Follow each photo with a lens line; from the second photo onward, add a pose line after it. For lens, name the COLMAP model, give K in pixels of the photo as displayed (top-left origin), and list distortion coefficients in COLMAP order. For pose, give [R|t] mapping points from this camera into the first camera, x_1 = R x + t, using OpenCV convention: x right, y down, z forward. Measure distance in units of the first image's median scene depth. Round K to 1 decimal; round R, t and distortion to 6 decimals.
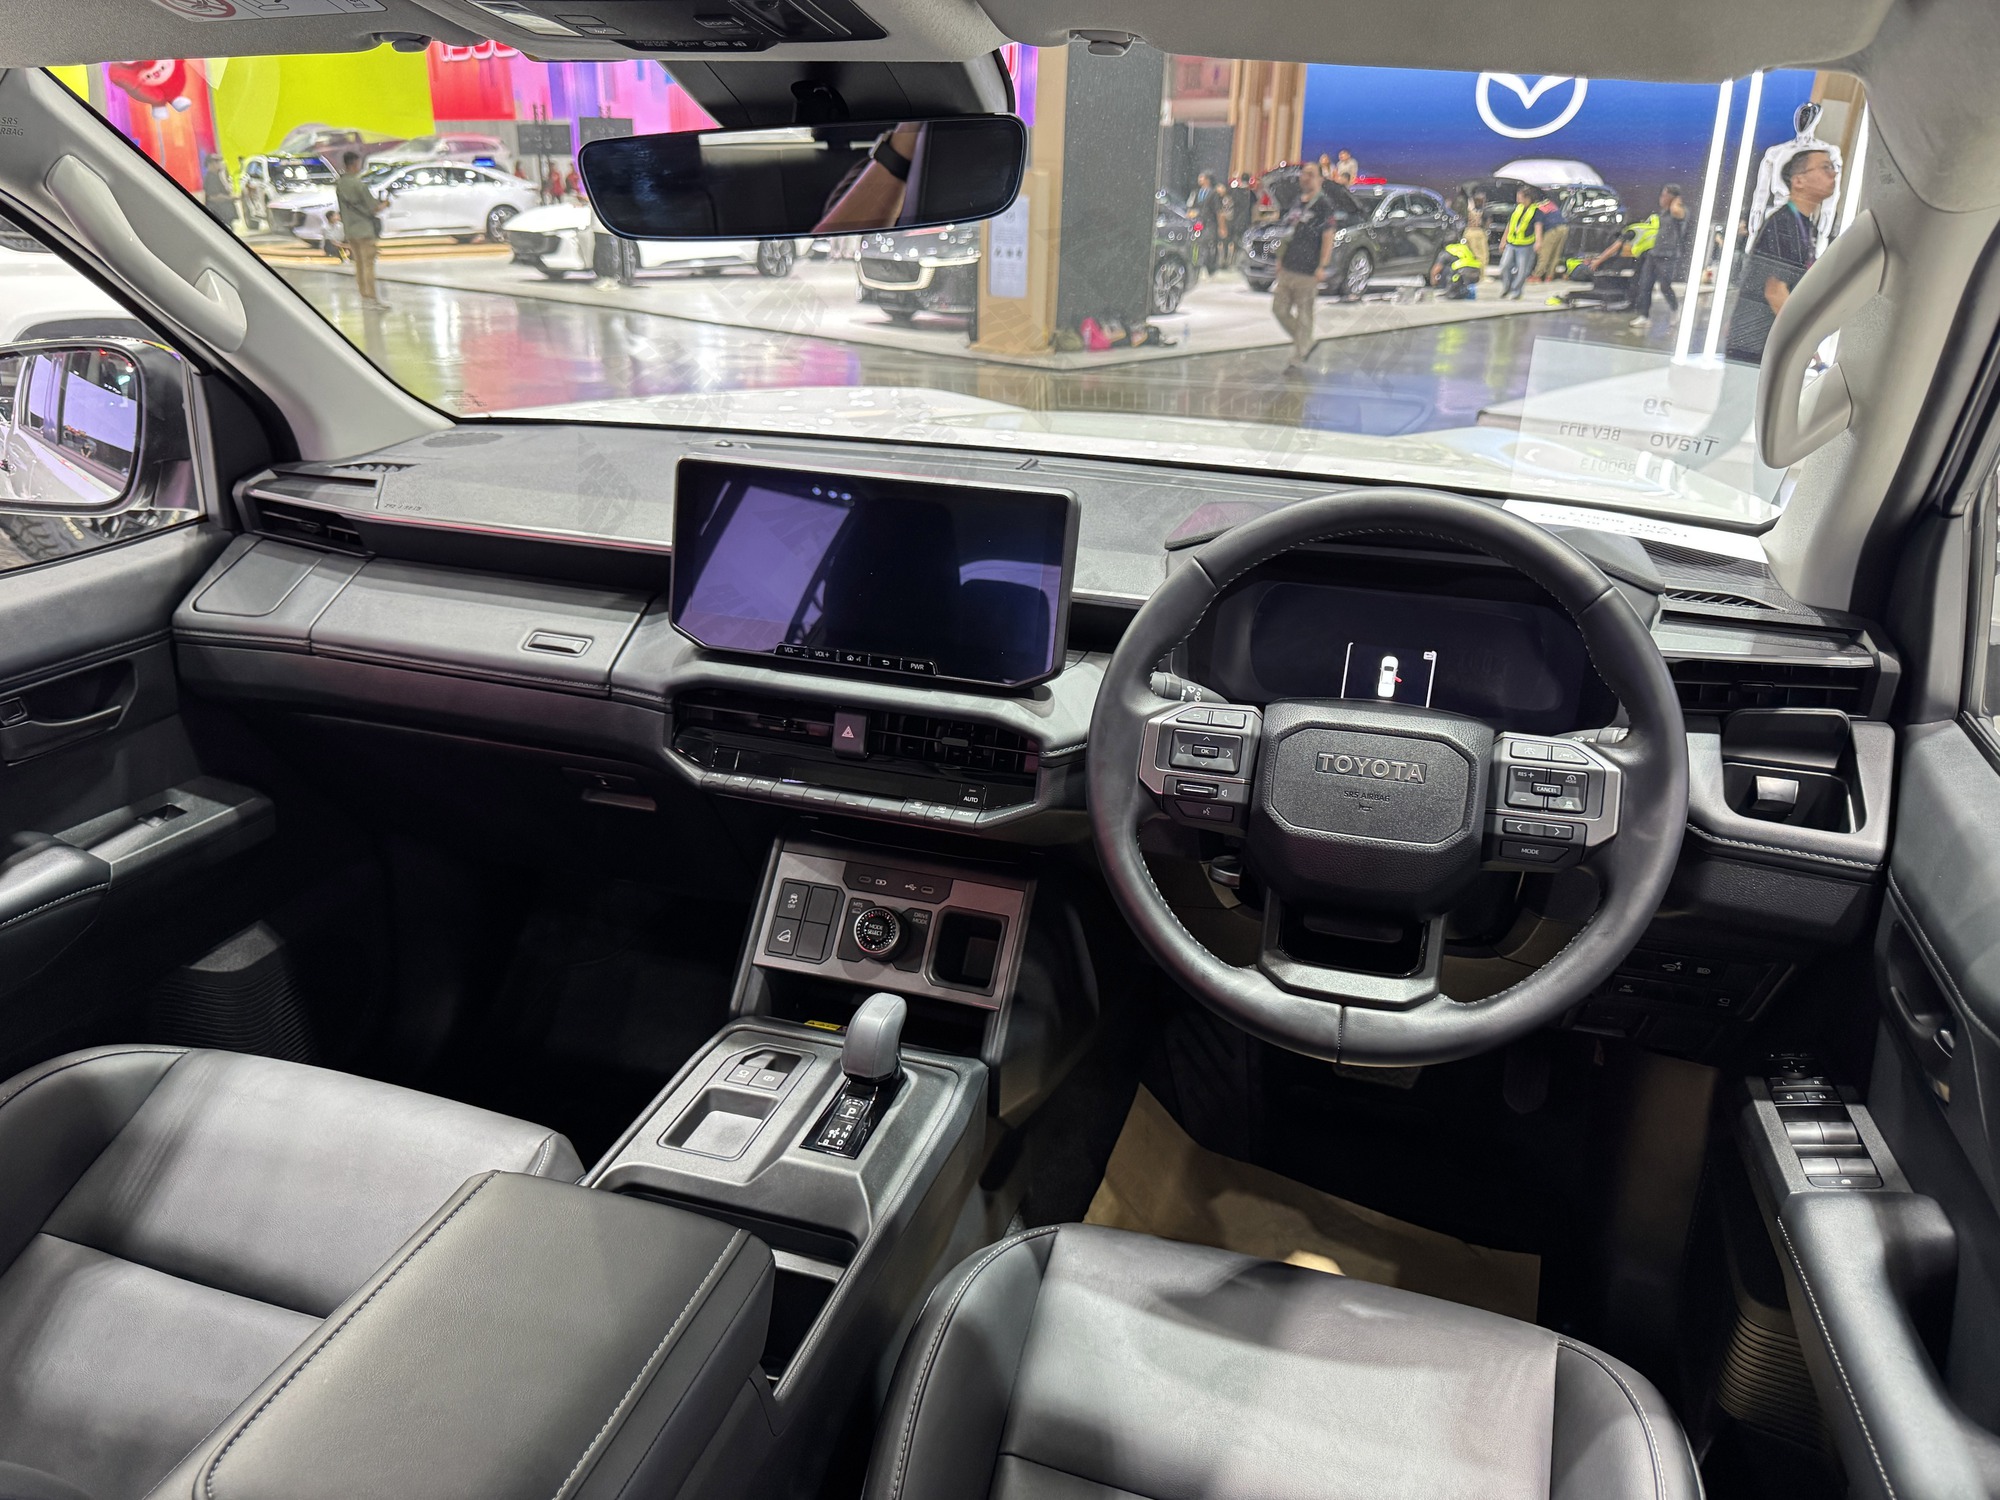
lens RADIAL K [[1448.0, 0, 984.7], [0, 1448.0, 755.8], [0, 0, 1]] dist [0.039227, -0.025307]
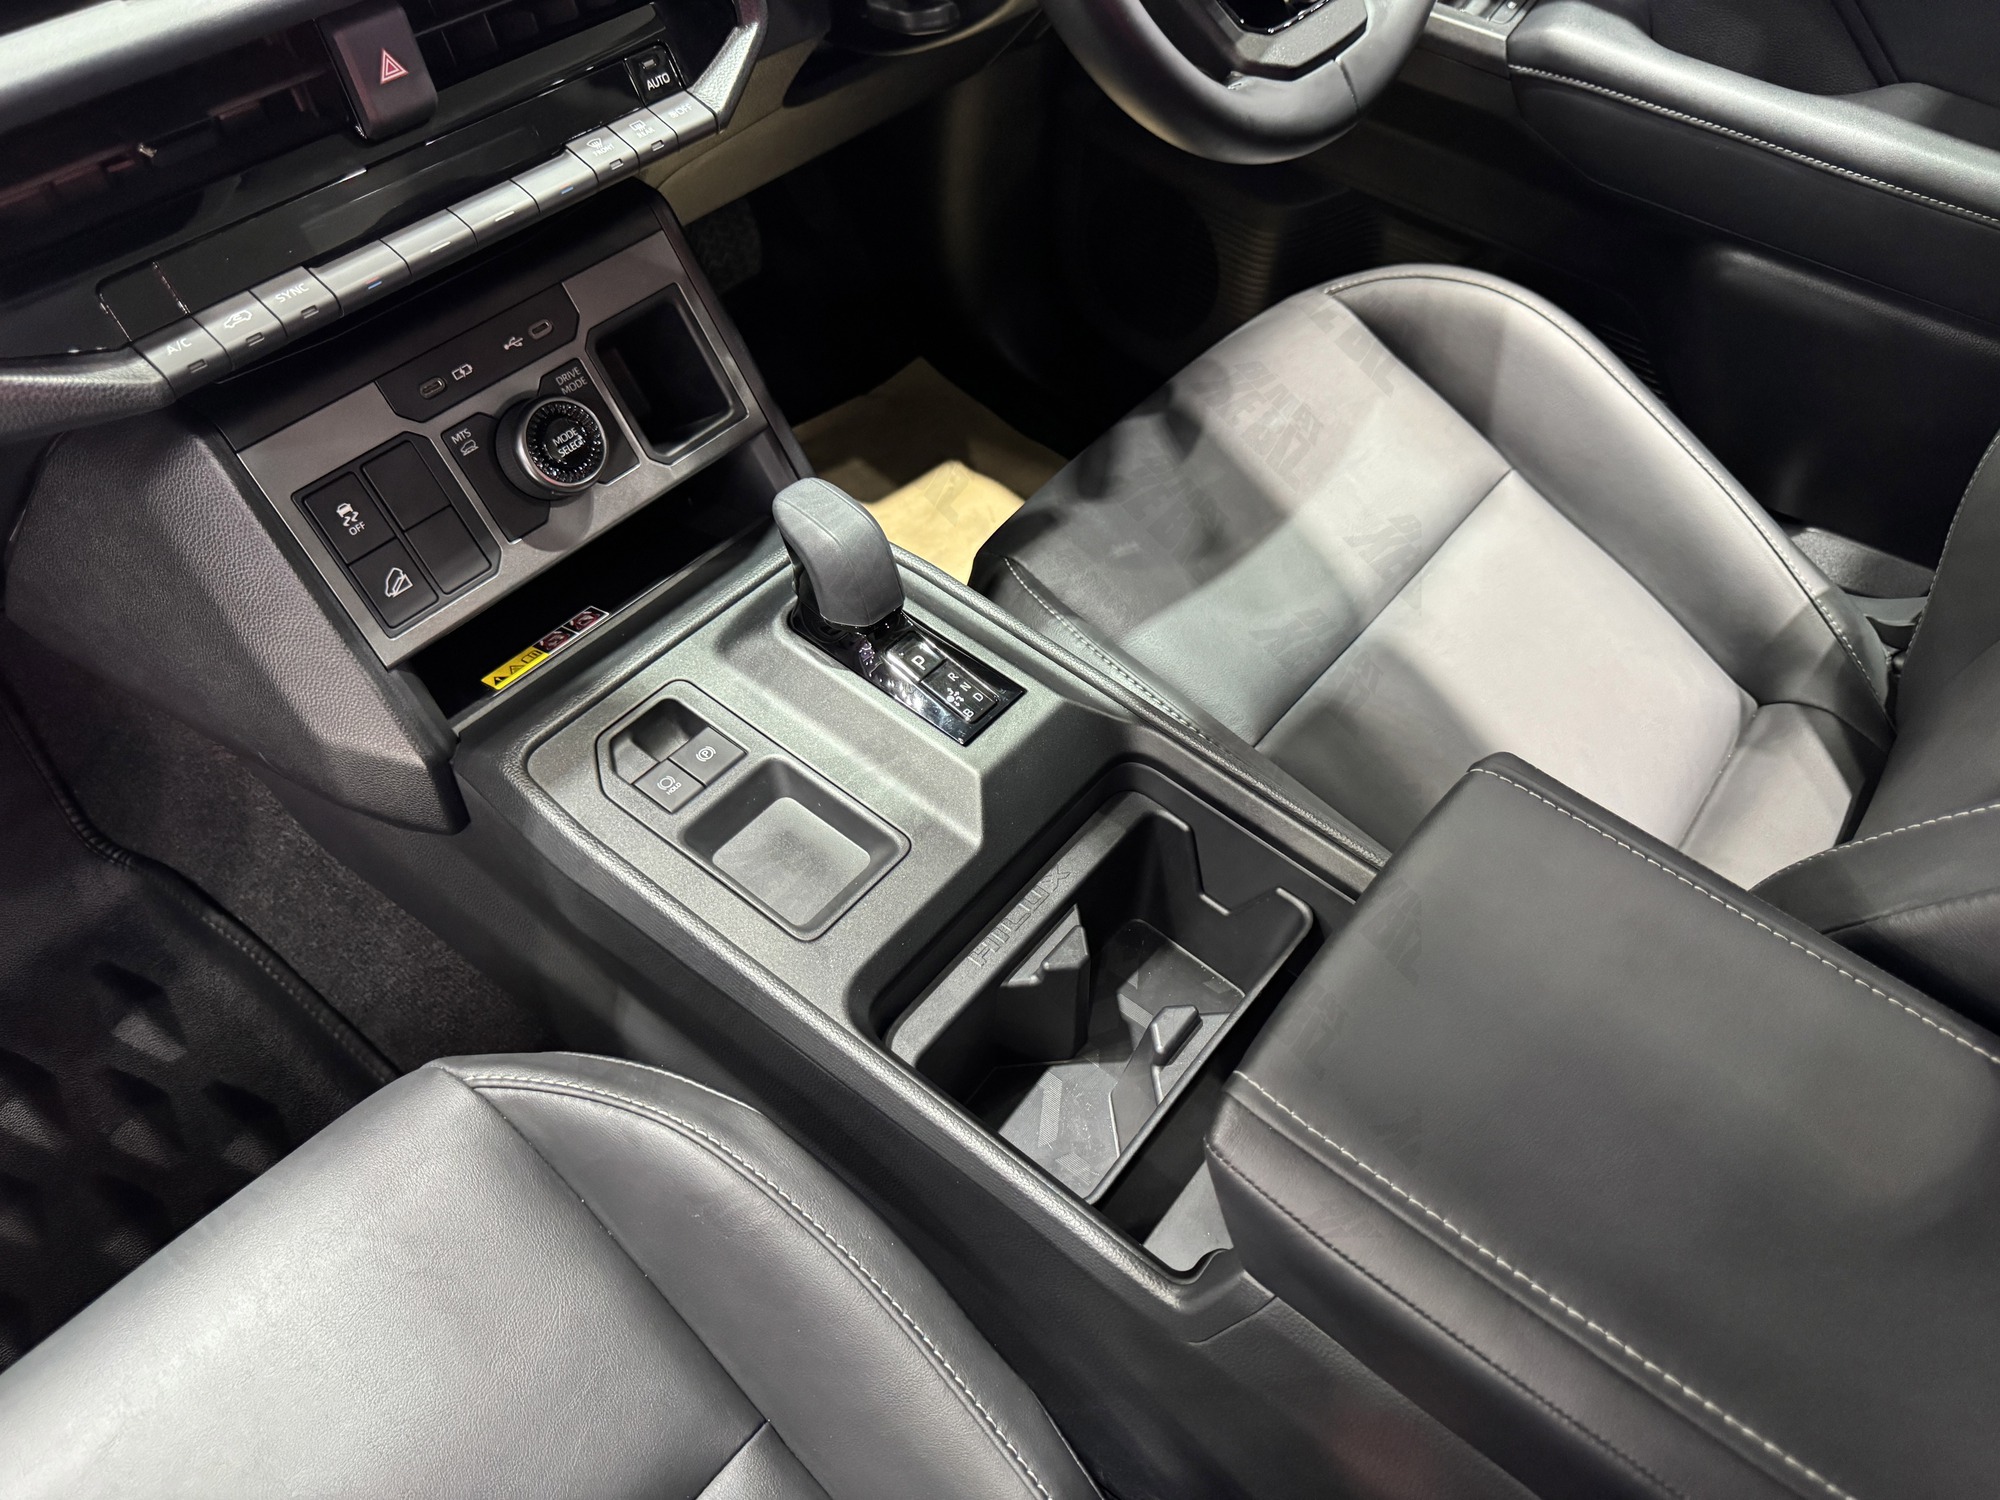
lens RADIAL K [[1448.0, 0, 1005.2], [0, 1448.0, 754.3], [0, 0, 1]] dist [0.039227, -0.025307]
pose [[0.348875, -0.727894, 0.590302, -0.490124], [0.288557, 0.682709, 0.671300, -0.129912], [-0.891639, -0.063864, 0.448219, 0.734562]]
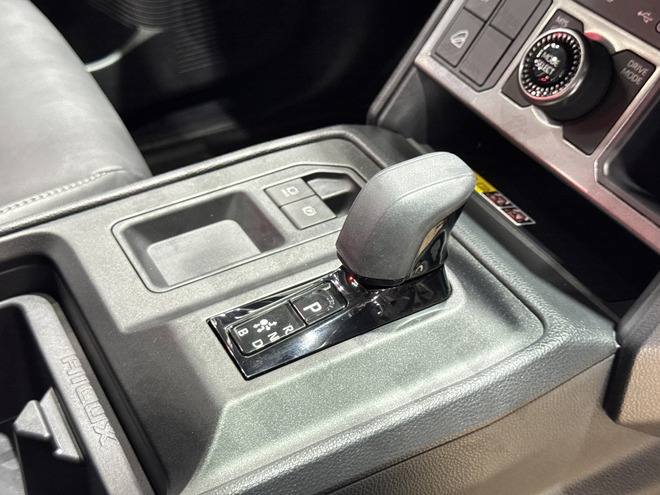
lens RADIAL K [[963.8, 0, 335.7], [0, 963.8, 243.1], [0, 0, 1]] dist [0.138958, 0.000000]
pose [[0.738170, 0.410446, -0.535386, 0.131965], [-0.236925, 0.900794, 0.363918, 0.071301], [0.631641, -0.141787, 0.762185, 0.733930]]
